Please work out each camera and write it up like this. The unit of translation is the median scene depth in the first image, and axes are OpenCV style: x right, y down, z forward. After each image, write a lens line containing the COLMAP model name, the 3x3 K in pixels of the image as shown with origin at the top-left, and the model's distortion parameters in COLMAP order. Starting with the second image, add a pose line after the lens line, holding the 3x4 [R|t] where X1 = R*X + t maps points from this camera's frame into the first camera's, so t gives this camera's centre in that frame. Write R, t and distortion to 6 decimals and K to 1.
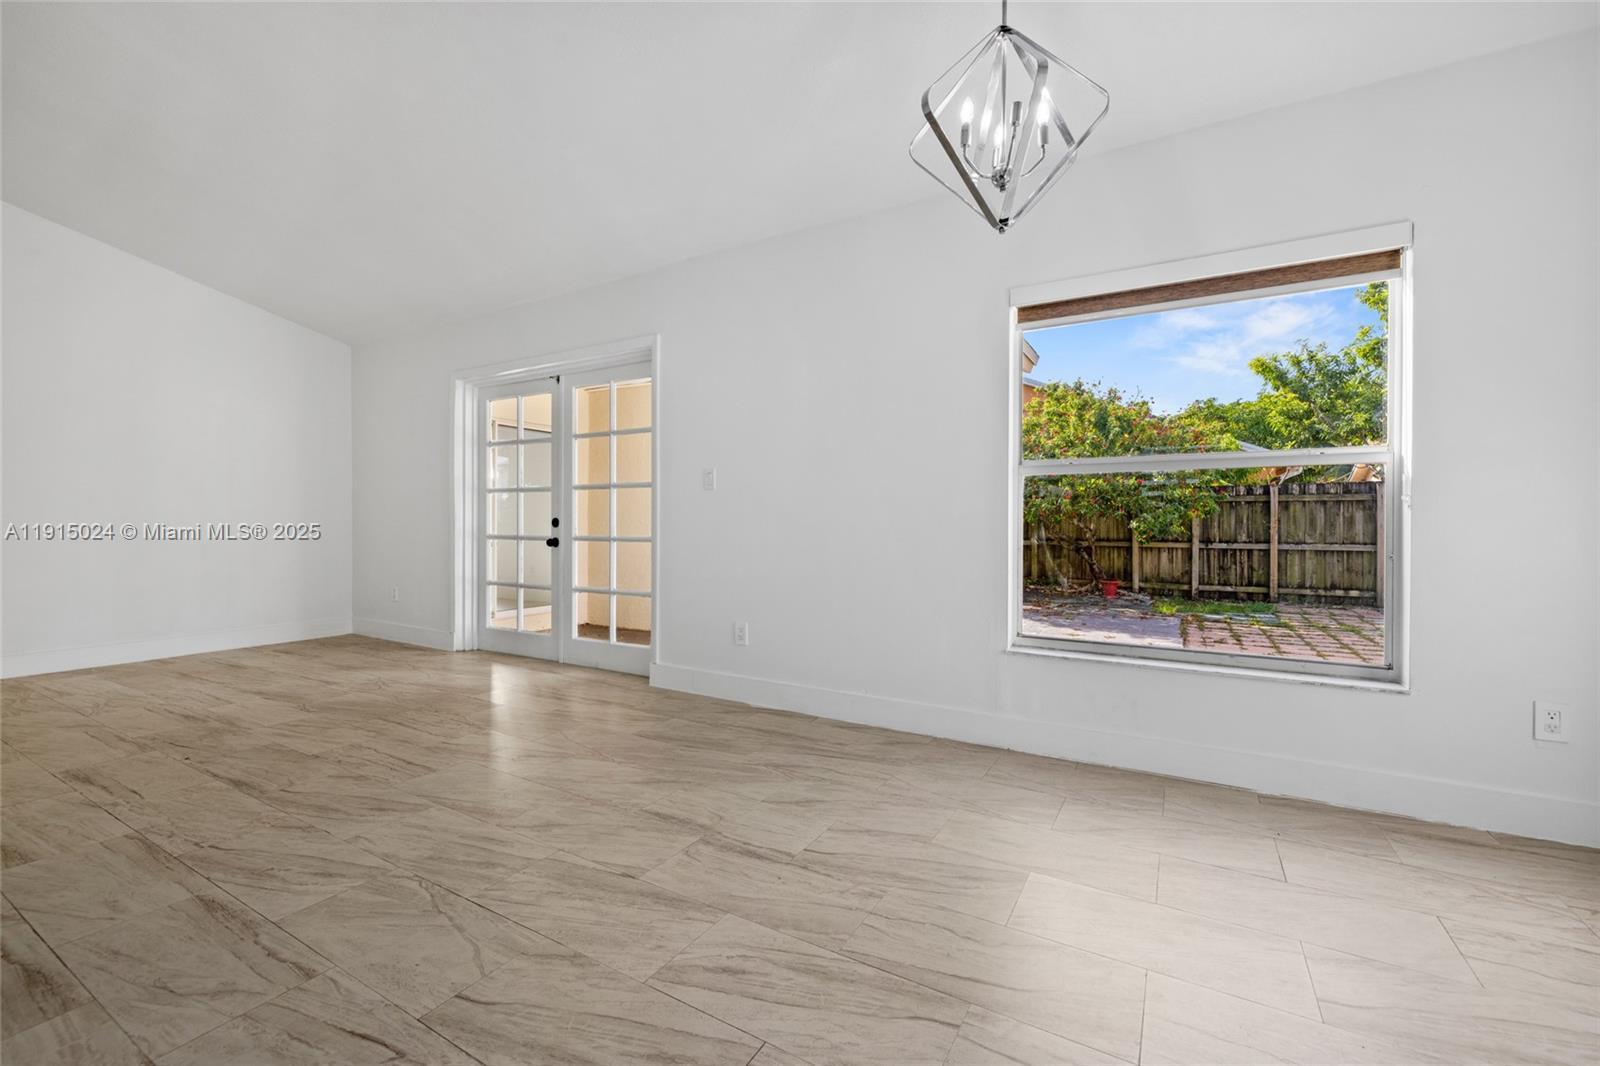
lens RADIAL K [[674.2, 0, 811.5], [0, 674.2, 528.8], [0, 0, 1]] dist [-0.001091, 0.000258]
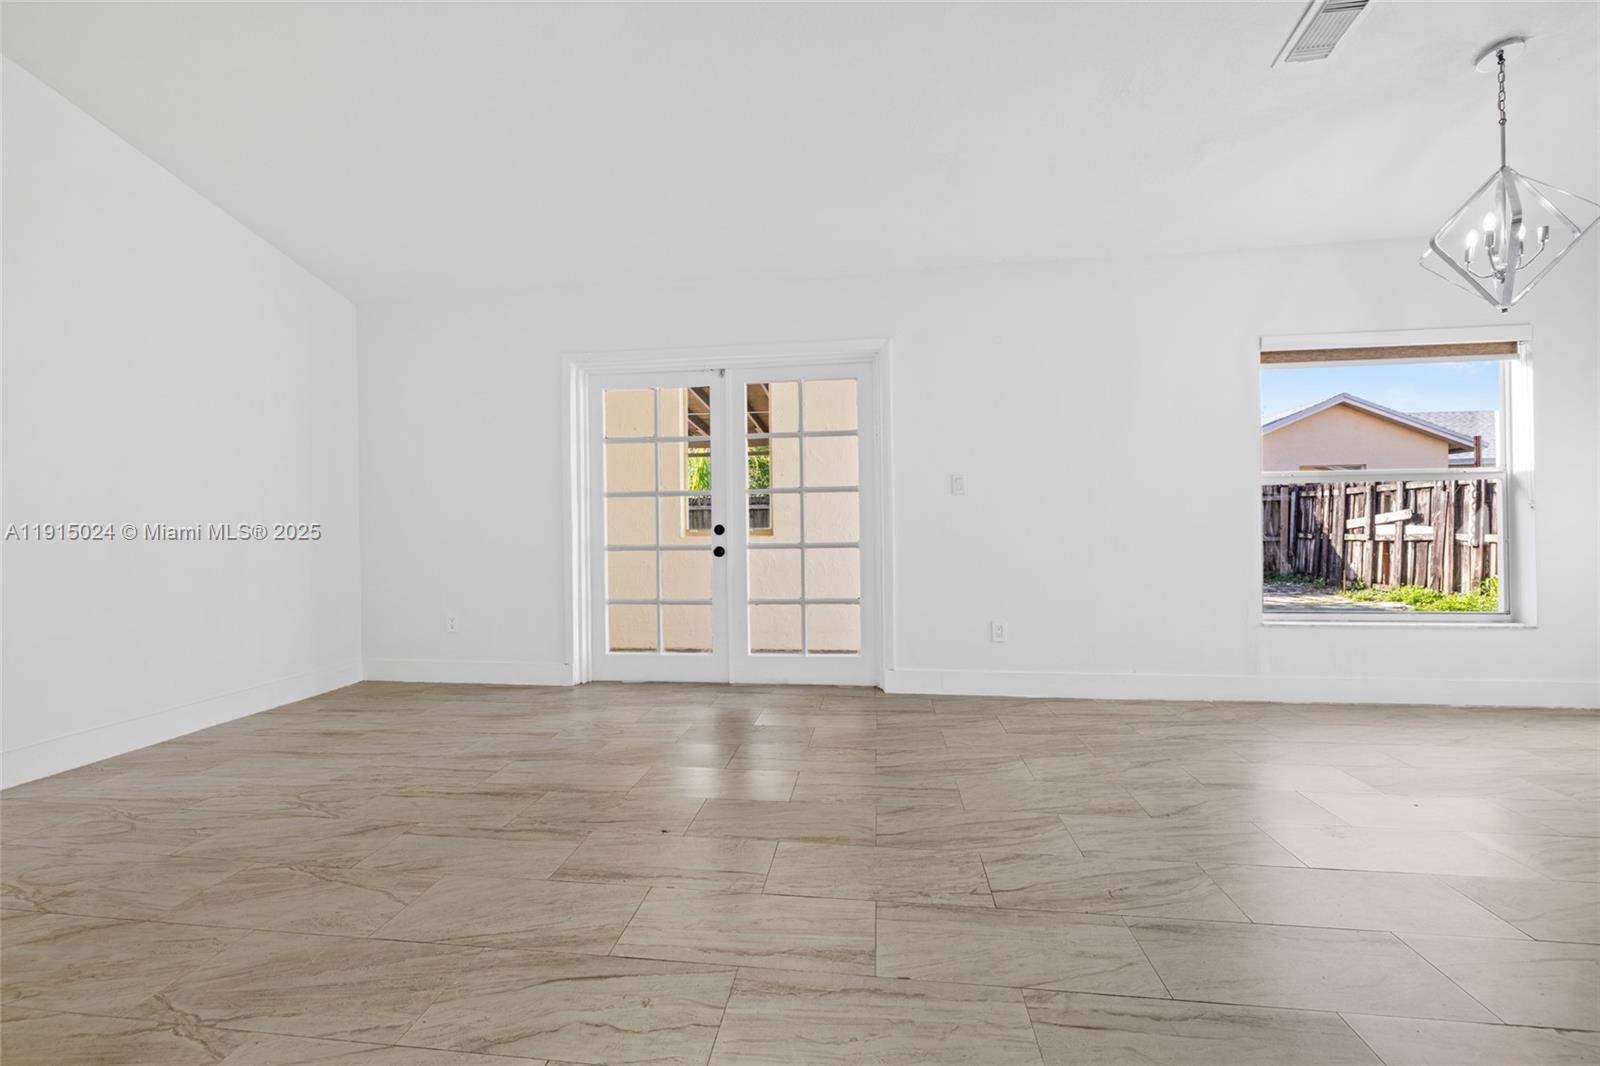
lens RADIAL K [[674.2, 0, 814.4], [0, 674.2, 530.8], [0, 0, 1]] dist [-0.001091, 0.000258]
pose [[0.918326, -0.018205, 0.395405, -1.057701], [0.019031, 0.999817, 0.001834, -0.012774], [-0.395366, 0.005841, 0.918505, 0.190812]]
